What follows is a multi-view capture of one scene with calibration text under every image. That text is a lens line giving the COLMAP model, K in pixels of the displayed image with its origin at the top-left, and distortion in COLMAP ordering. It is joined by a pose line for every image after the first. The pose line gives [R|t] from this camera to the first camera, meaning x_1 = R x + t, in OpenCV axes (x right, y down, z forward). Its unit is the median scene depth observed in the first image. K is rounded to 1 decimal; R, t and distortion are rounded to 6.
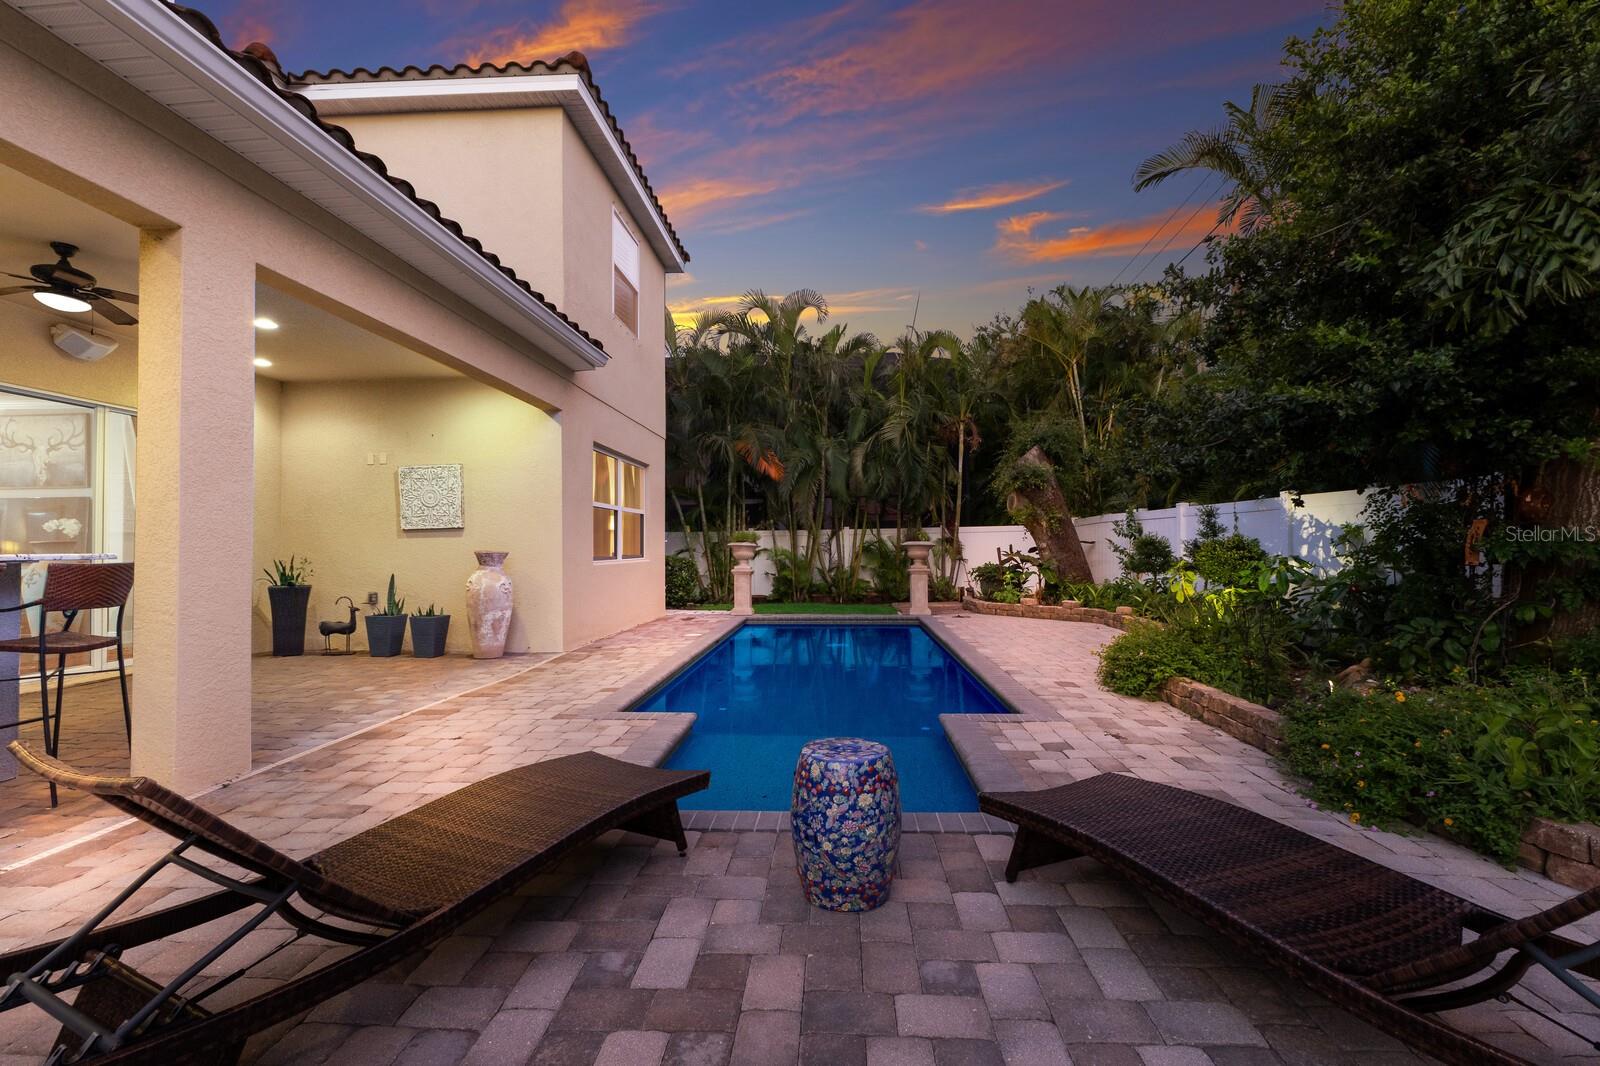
lens RADIAL K [[701.7, 0, 803.9], [0, 701.7, 530.6], [0, 0, 1]] dist [0.016780, -0.001030]
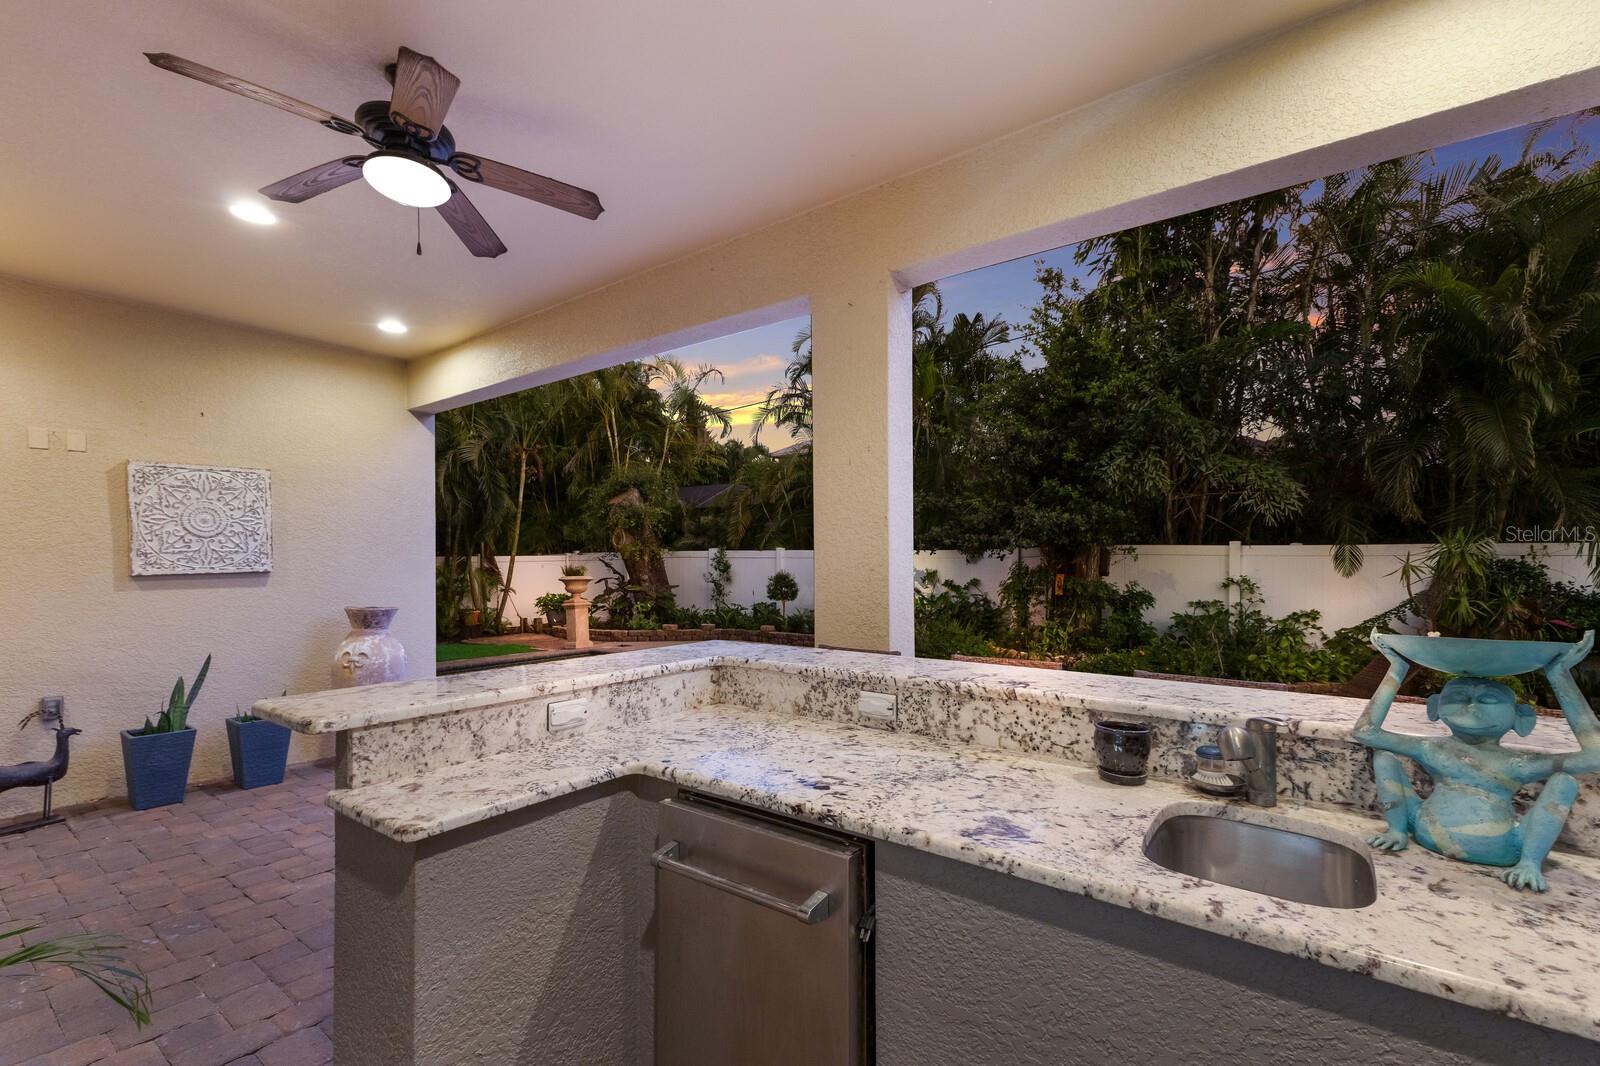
lens RADIAL K [[698.6, 0, 803.5], [0, 698.6, 563.6], [0, 0, 1]] dist [0.038145, -0.010039]
pose [[0.552509, 0.005555, 0.833488, -0.515560], [-0.022832, 0.999703, 0.008473, -0.018898], [-0.833194, -0.023711, 0.552472, 0.176900]]
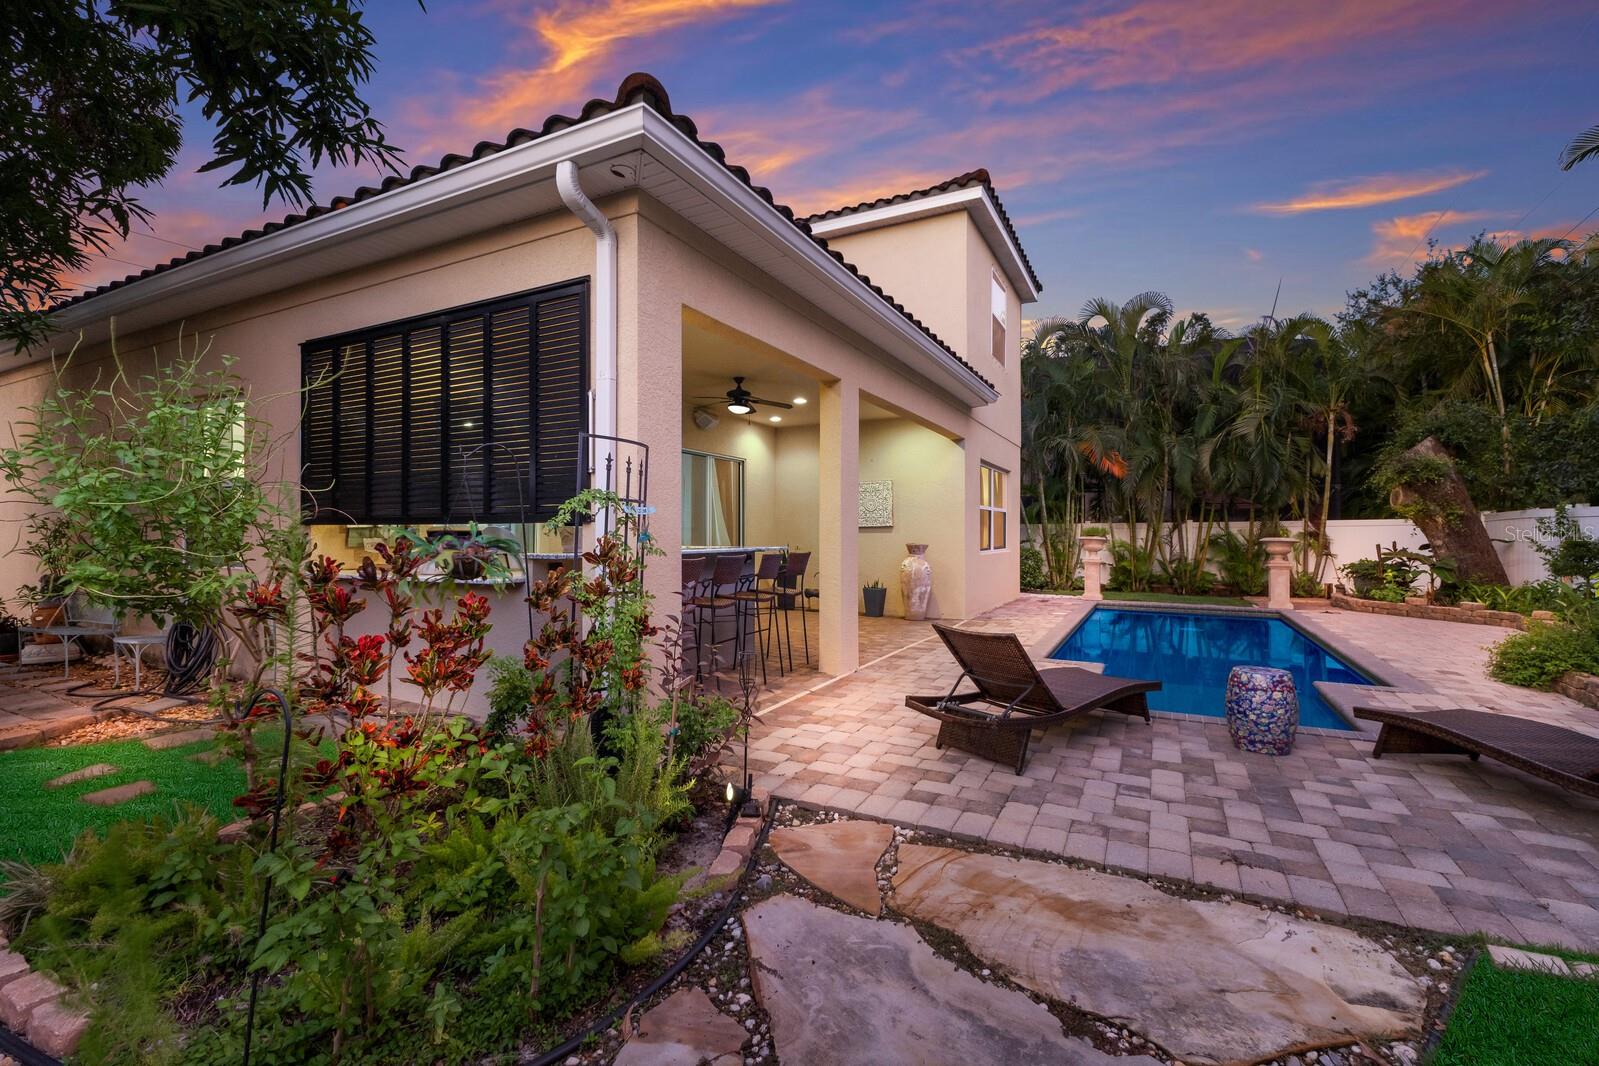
lens RADIAL K [[697.0, 0, 803.1], [0, 697.0, 529.2], [0, 0, 1]] dist [0.015071, -0.000998]
pose [[0.913976, 0.007984, -0.405690, -0.059111], [-0.000068, 0.999809, 0.019524, -0.017447], [0.405769, -0.017817, 0.913802, -0.229007]]
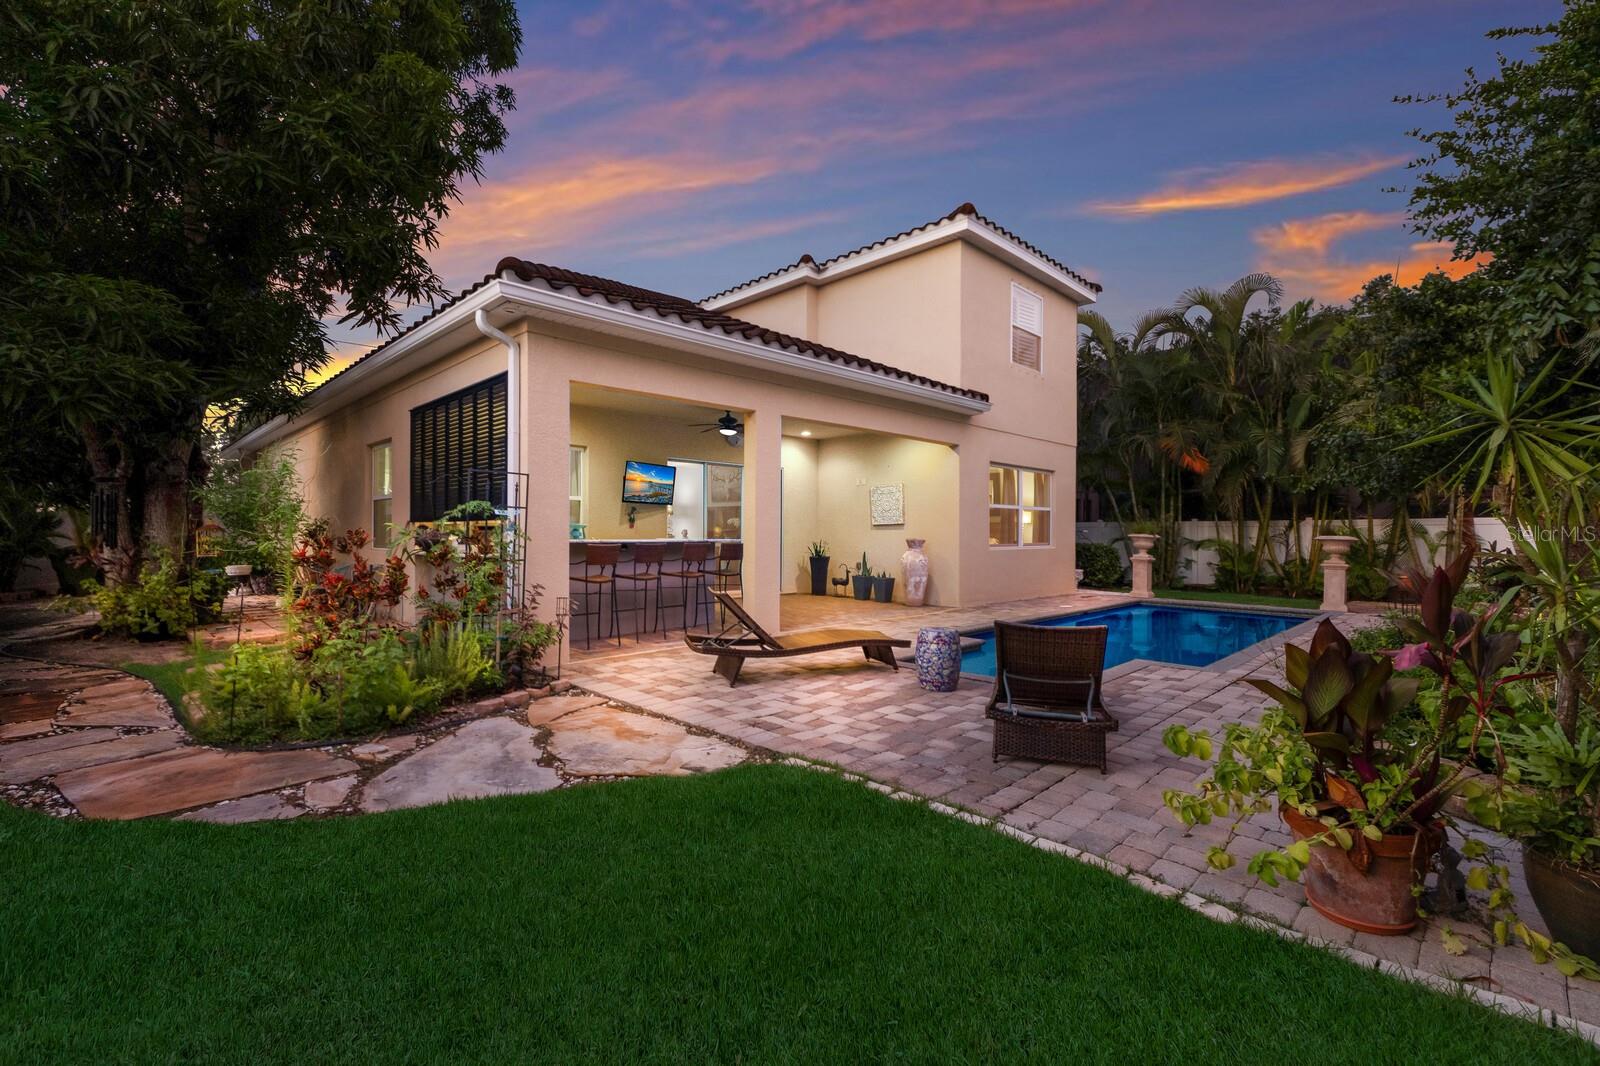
lens RADIAL K [[701.7, 0, 803.9], [0, 701.7, 530.6], [0, 0, 1]] dist [0.016780, -0.001030]
pose [[0.748732, 0.011835, -0.662767, 0.270764], [0.004100, 0.999739, 0.022485, -0.017213], [0.662860, -0.019553, 0.748488, -0.225859]]
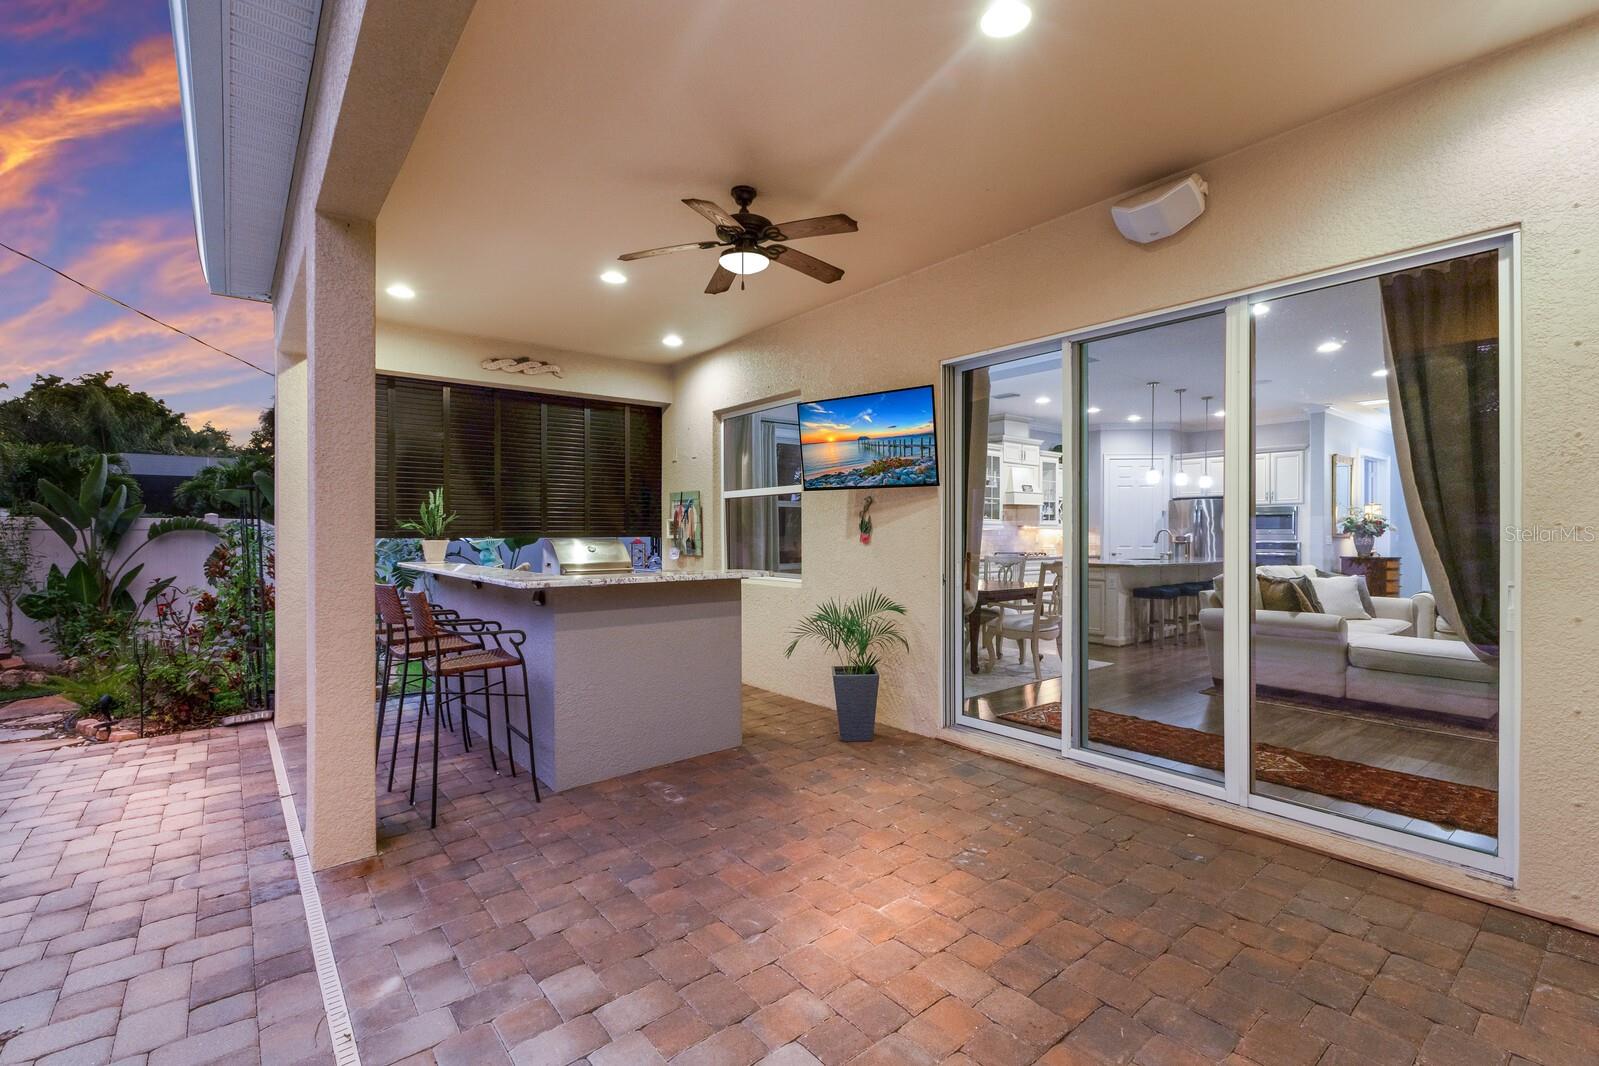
lens RADIAL K [[691.9, 0, 799.5], [0, 691.9, 533.0], [0, 0, 1]] dist [-0.000667, -0.000090]
pose [[-0.736169, 0.011332, -0.676703, -0.208583], [0.025286, 0.999622, -0.010768, -0.003748], [0.676325, -0.025038, -0.736178, 0.612776]]
